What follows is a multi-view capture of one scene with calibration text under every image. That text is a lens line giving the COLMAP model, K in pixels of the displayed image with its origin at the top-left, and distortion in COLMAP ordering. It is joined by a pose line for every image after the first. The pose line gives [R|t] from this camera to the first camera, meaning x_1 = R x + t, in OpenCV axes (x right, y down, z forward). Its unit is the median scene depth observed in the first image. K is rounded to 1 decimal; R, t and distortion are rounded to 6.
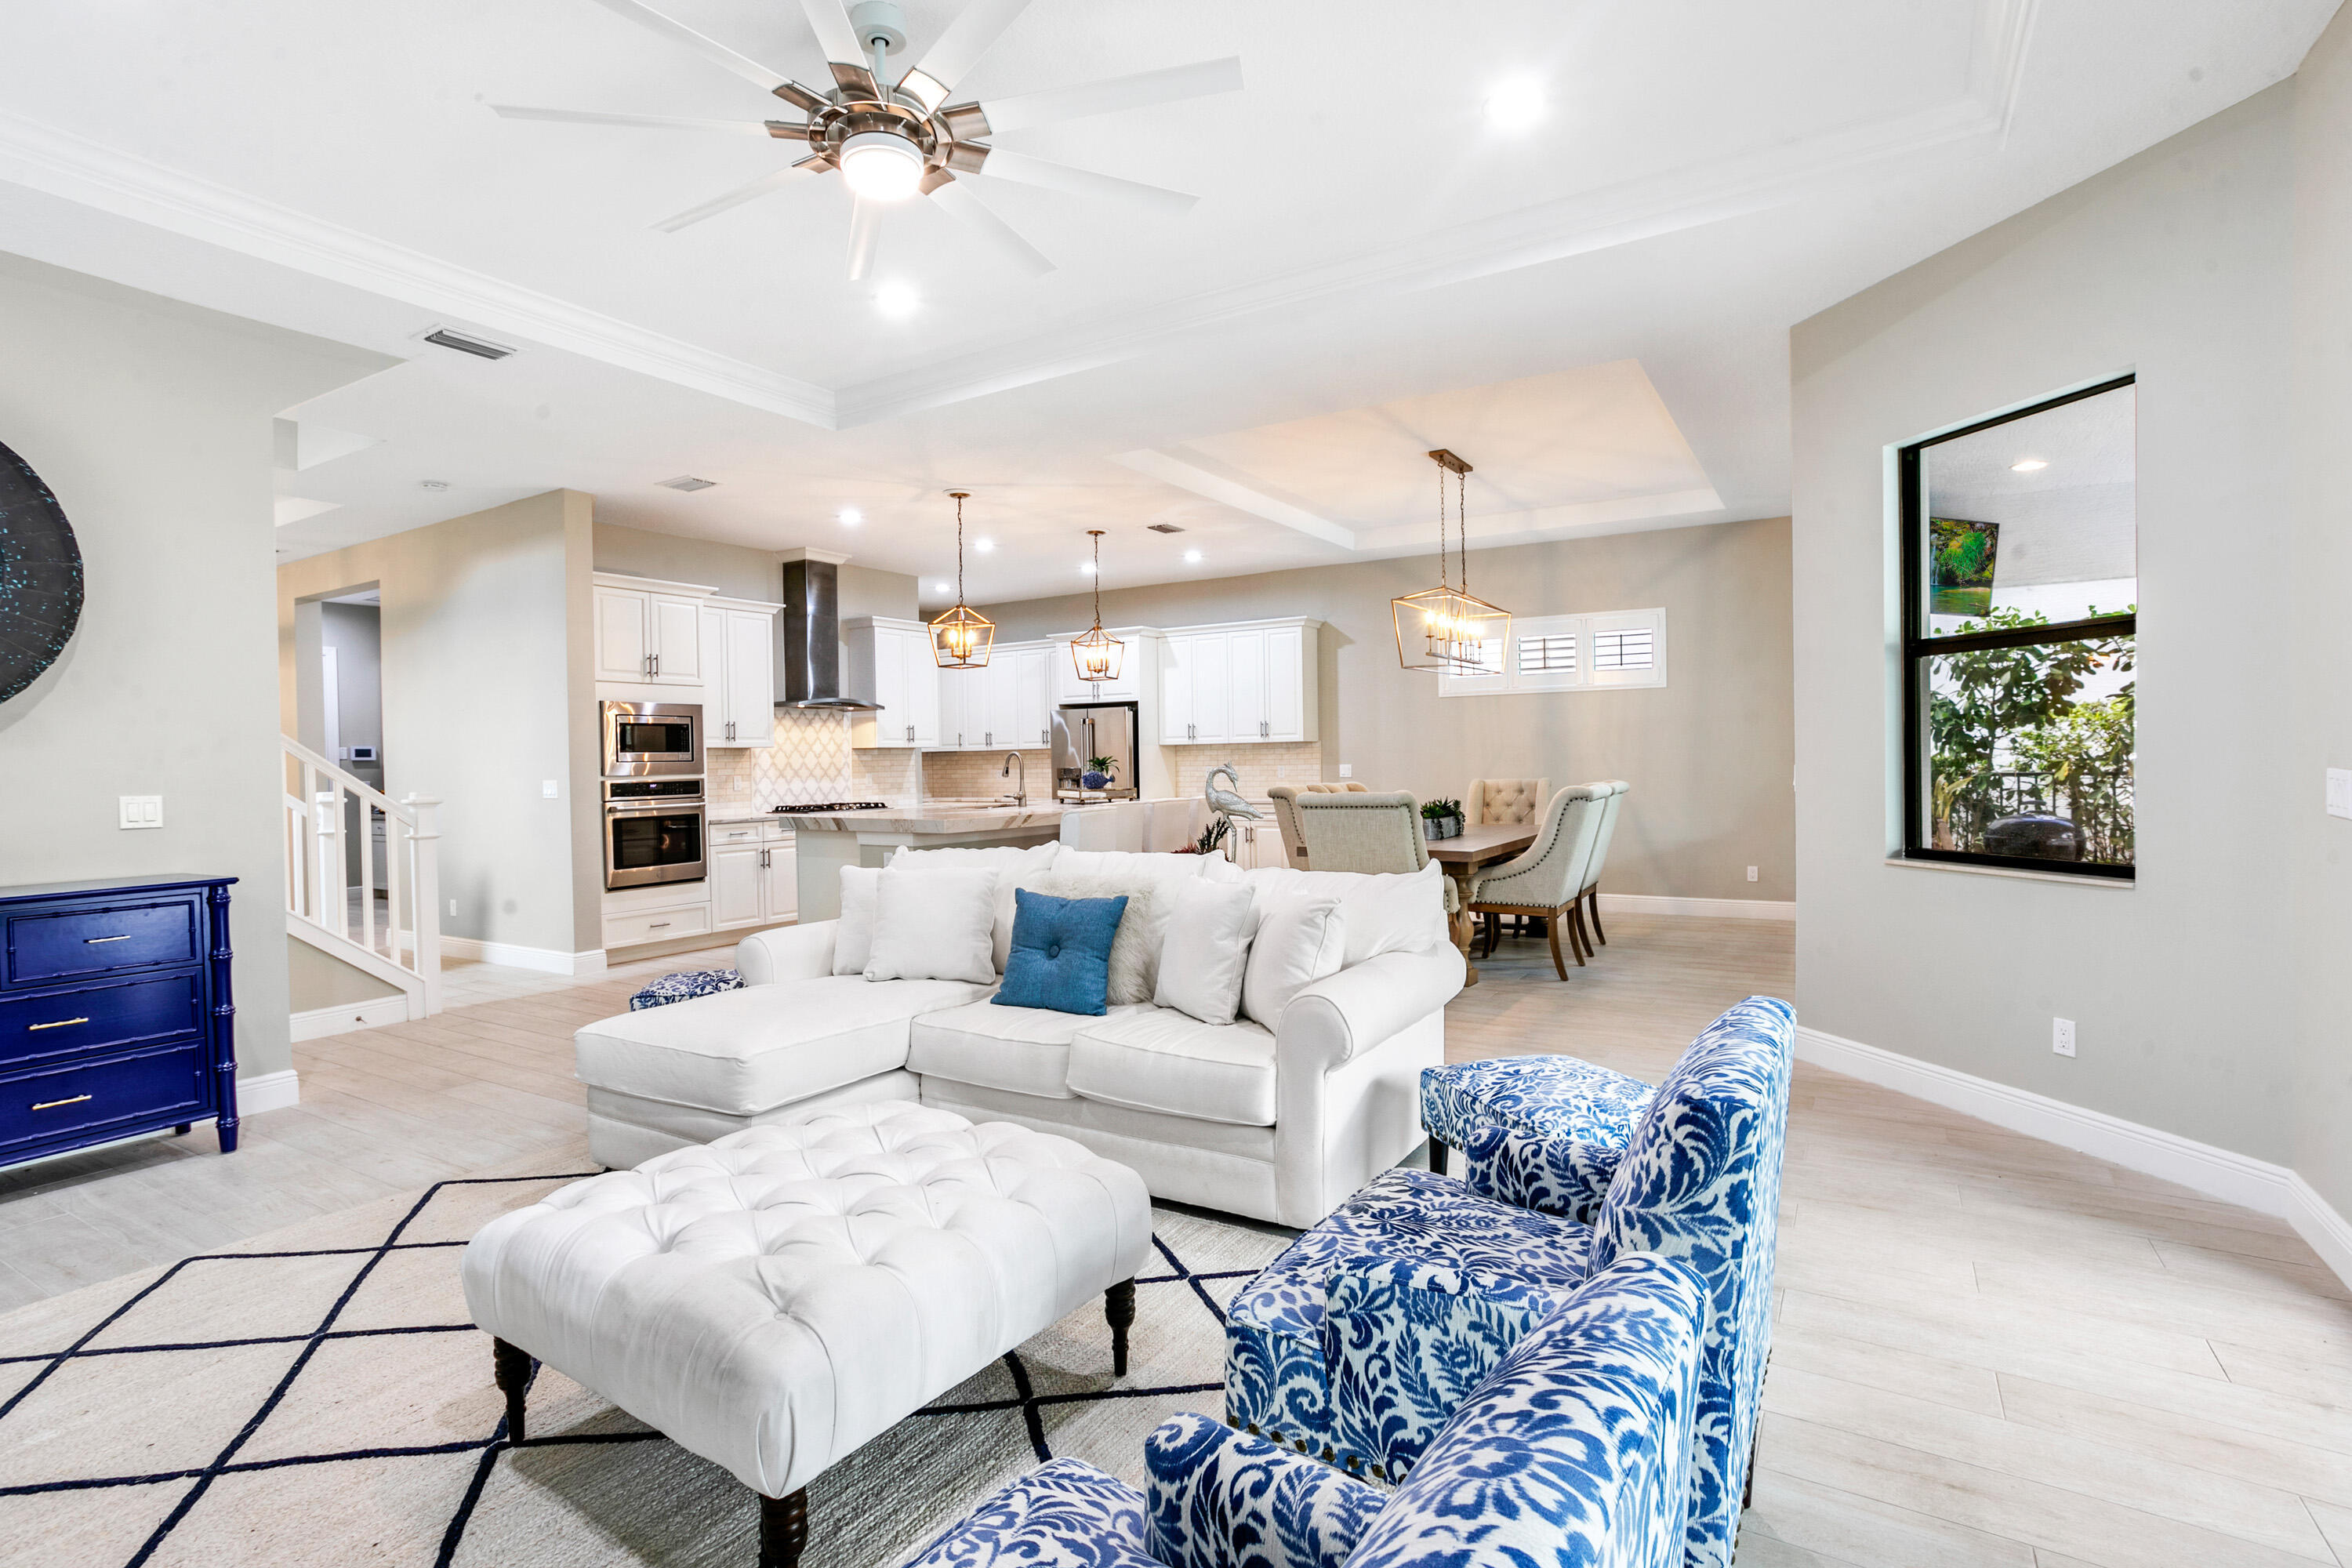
lens RADIAL K [[1151.9, 0, 1165.9], [0, 1151.9, 778.0], [0, 0, 1]] dist [-0.036409, 0.014041]
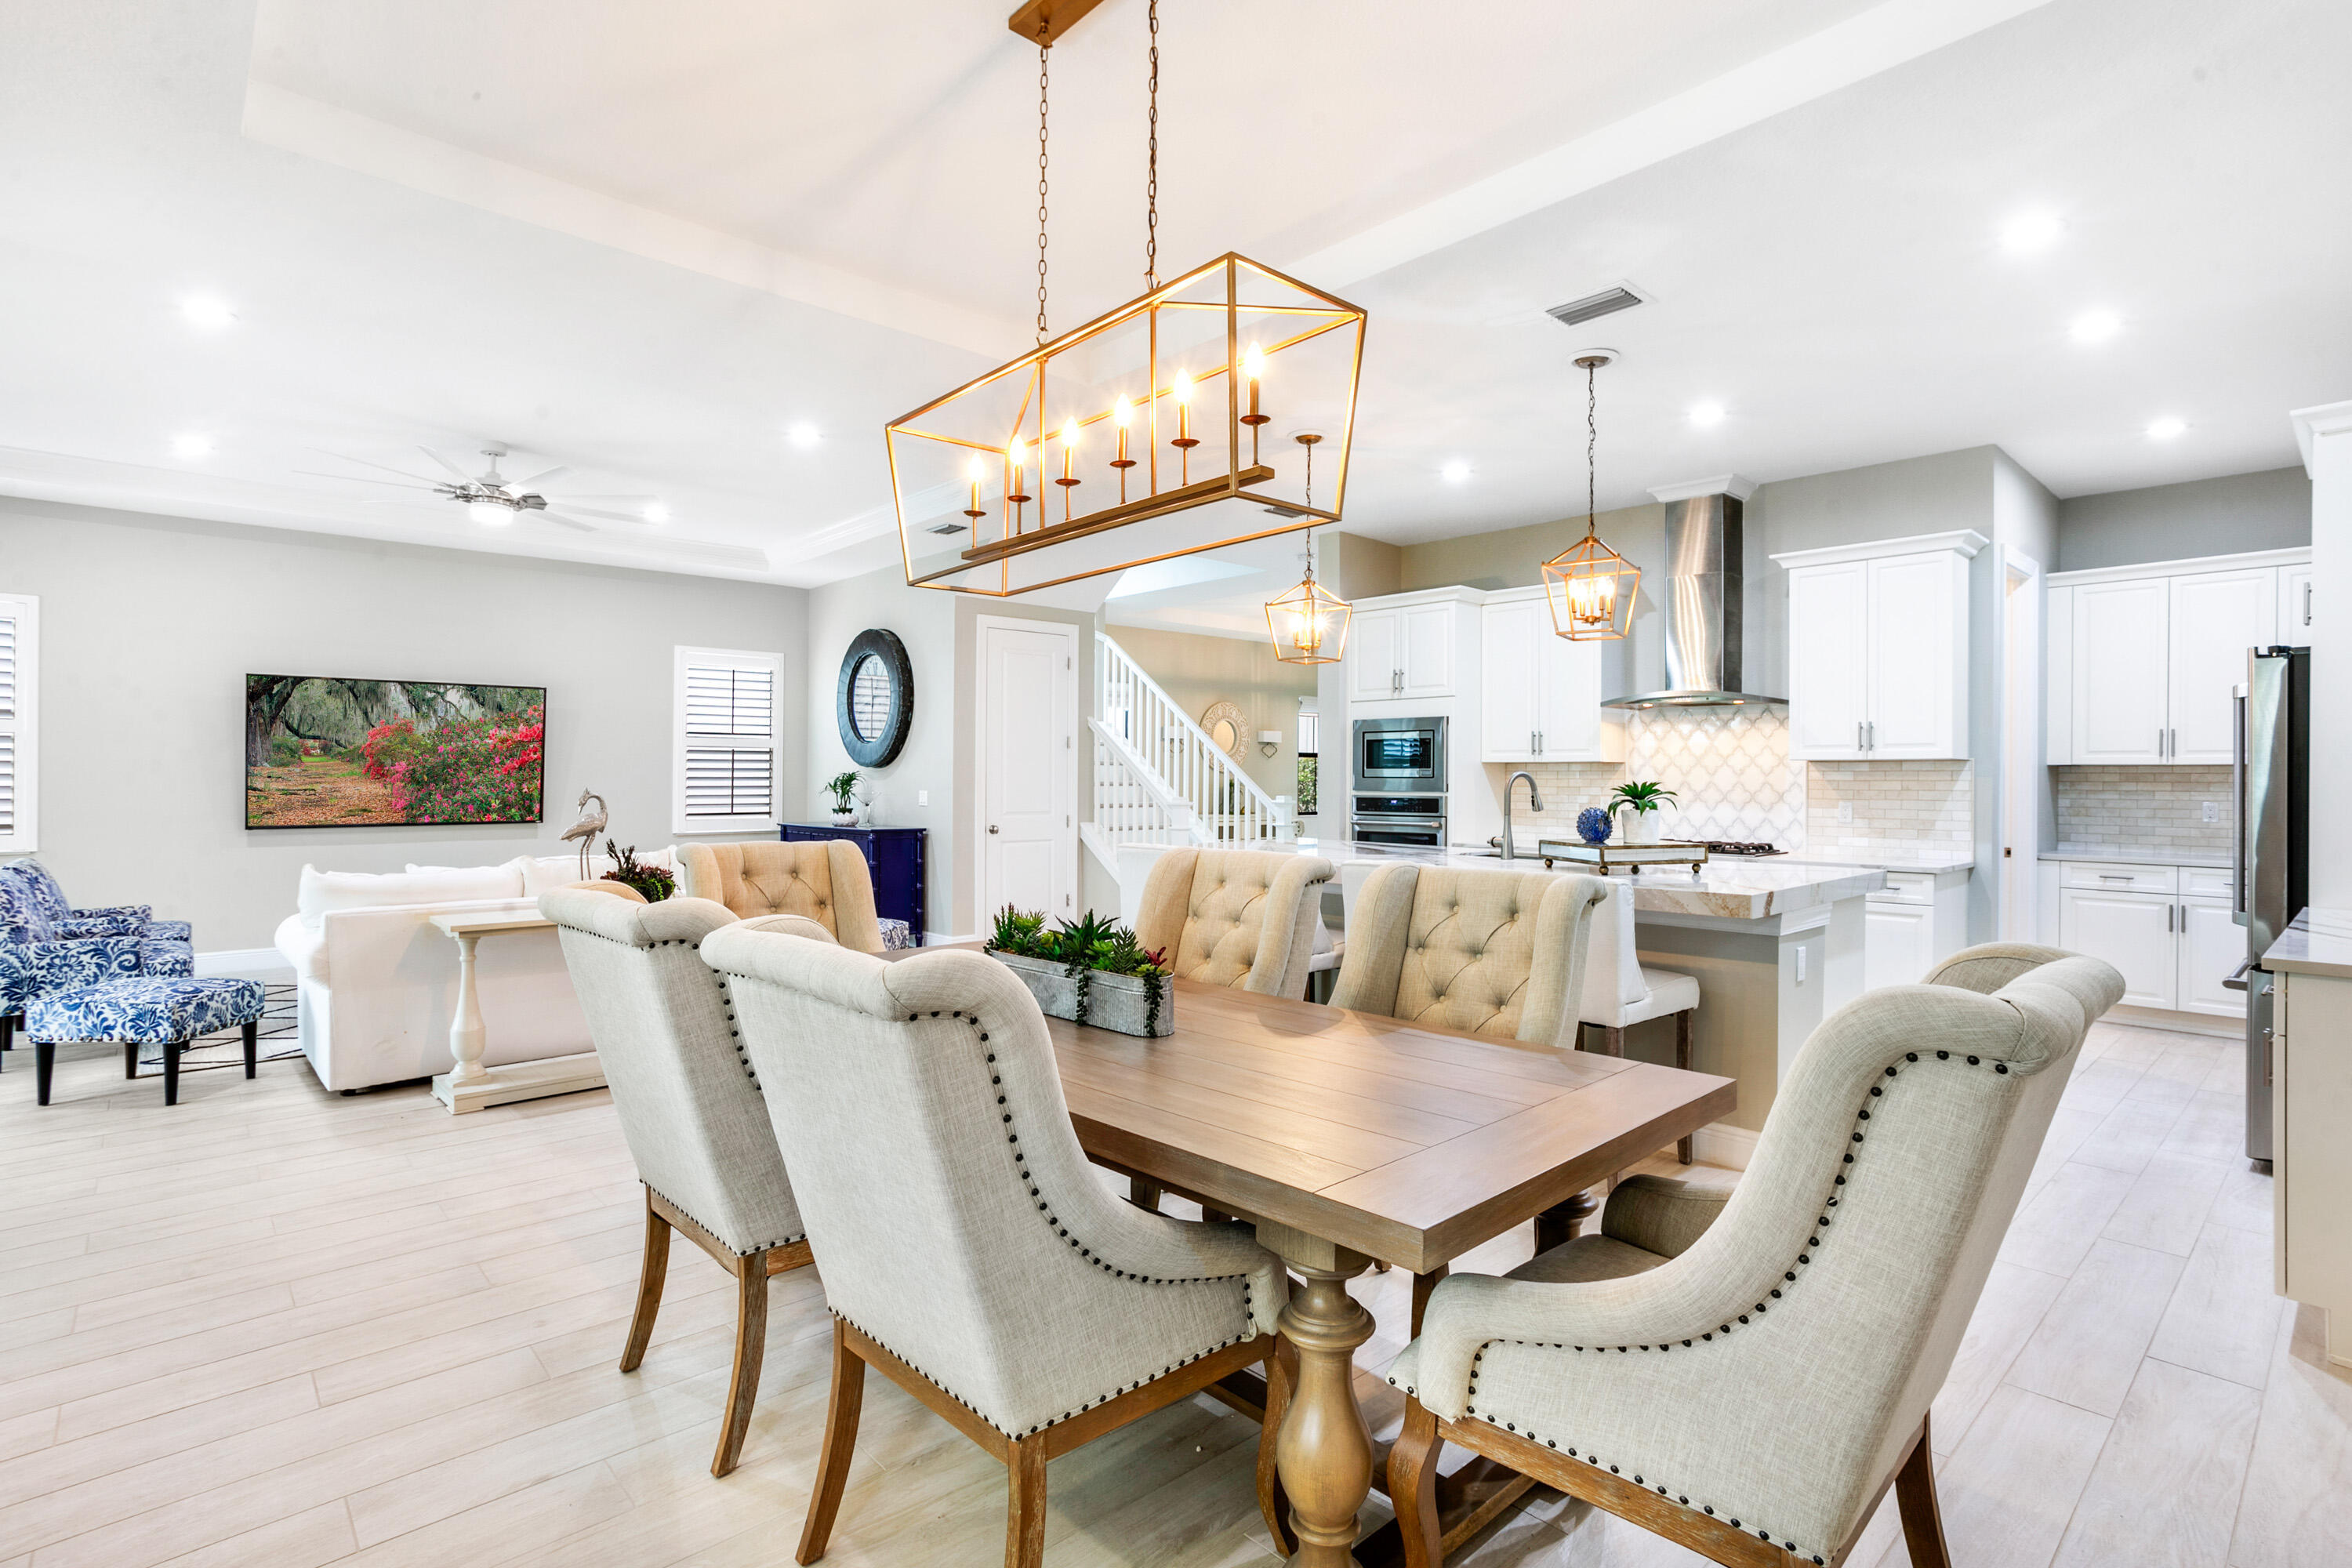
lens RADIAL K [[1151.9, 0, 1190.8], [0, 1151.9, 784.8], [0, 0, 1]] dist [-0.036409, 0.014041]
pose [[-0.268237, 0.022632, -0.963087, 0.453192], [-0.015382, 0.999496, 0.027771, -0.026310], [0.963230, 0.022264, -0.267754, 0.883674]]
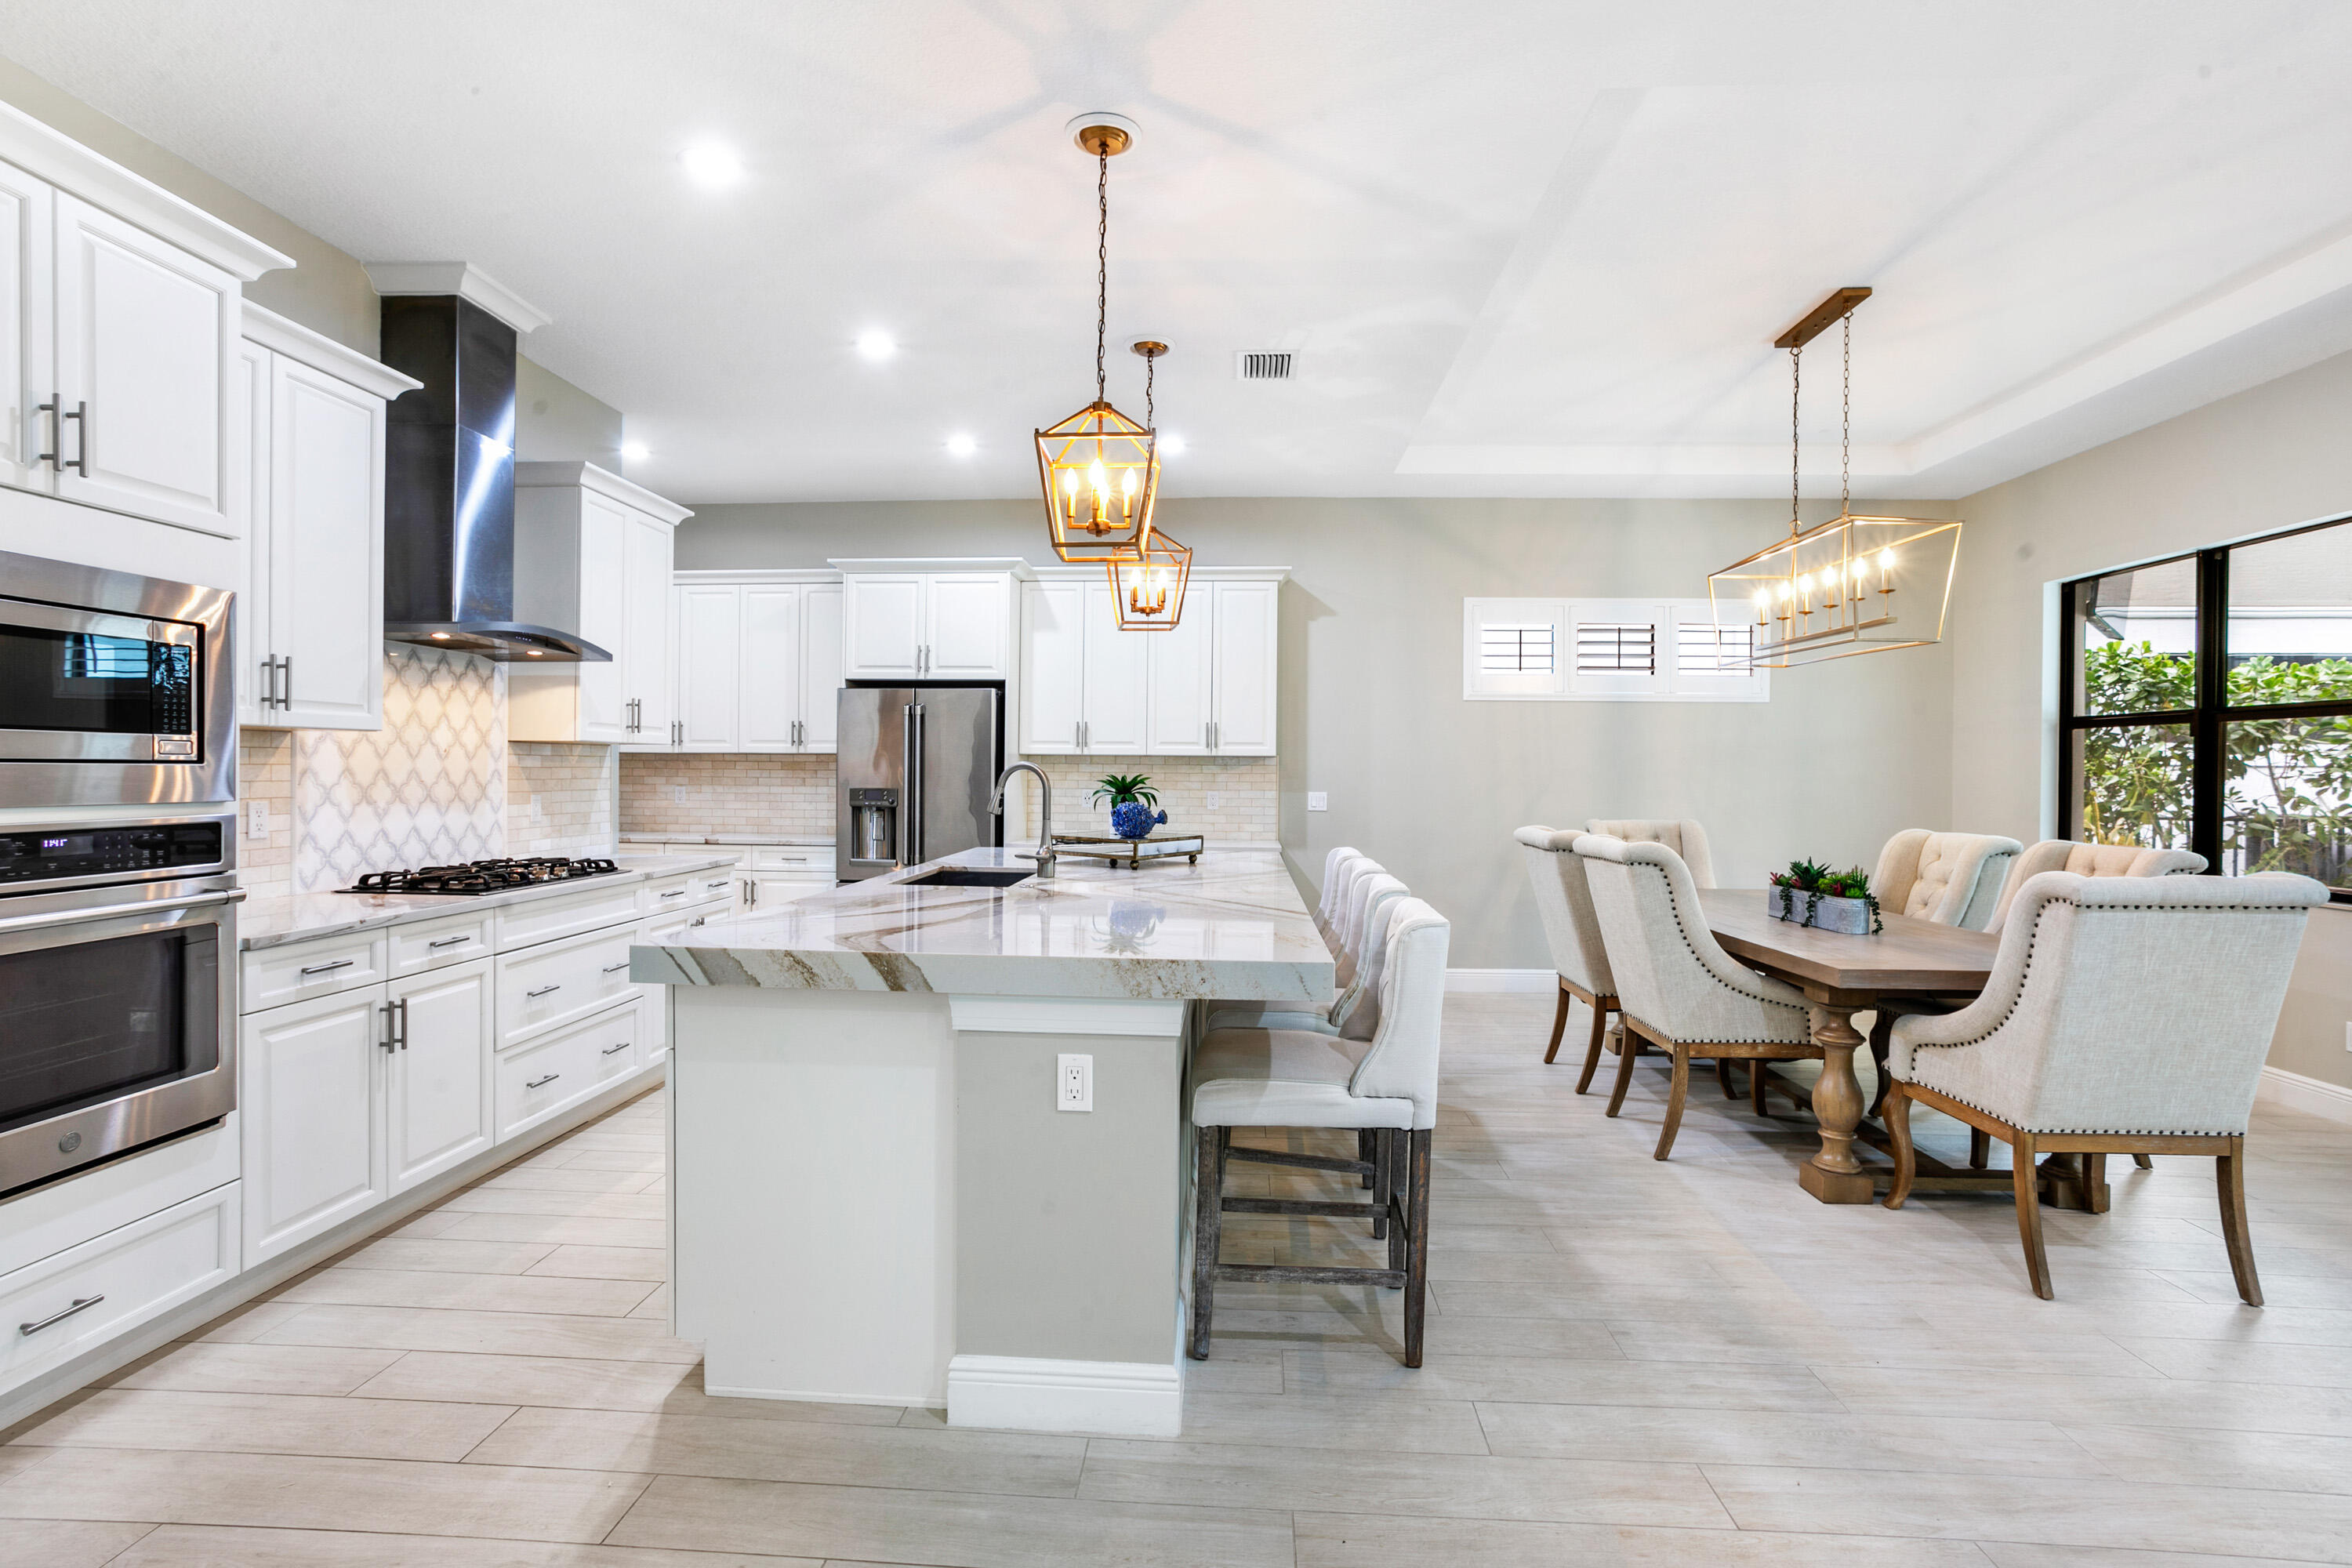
lens RADIAL K [[1151.9, 0, 1163.3], [0, 1151.9, 781.4], [0, 0, 1]] dist [-0.036409, 0.014041]
pose [[0.884204, 0.021641, 0.466600, -0.267023], [-0.016769, 0.999753, -0.014592, -0.007354], [-0.466800, 0.005078, 0.884348, 0.491221]]
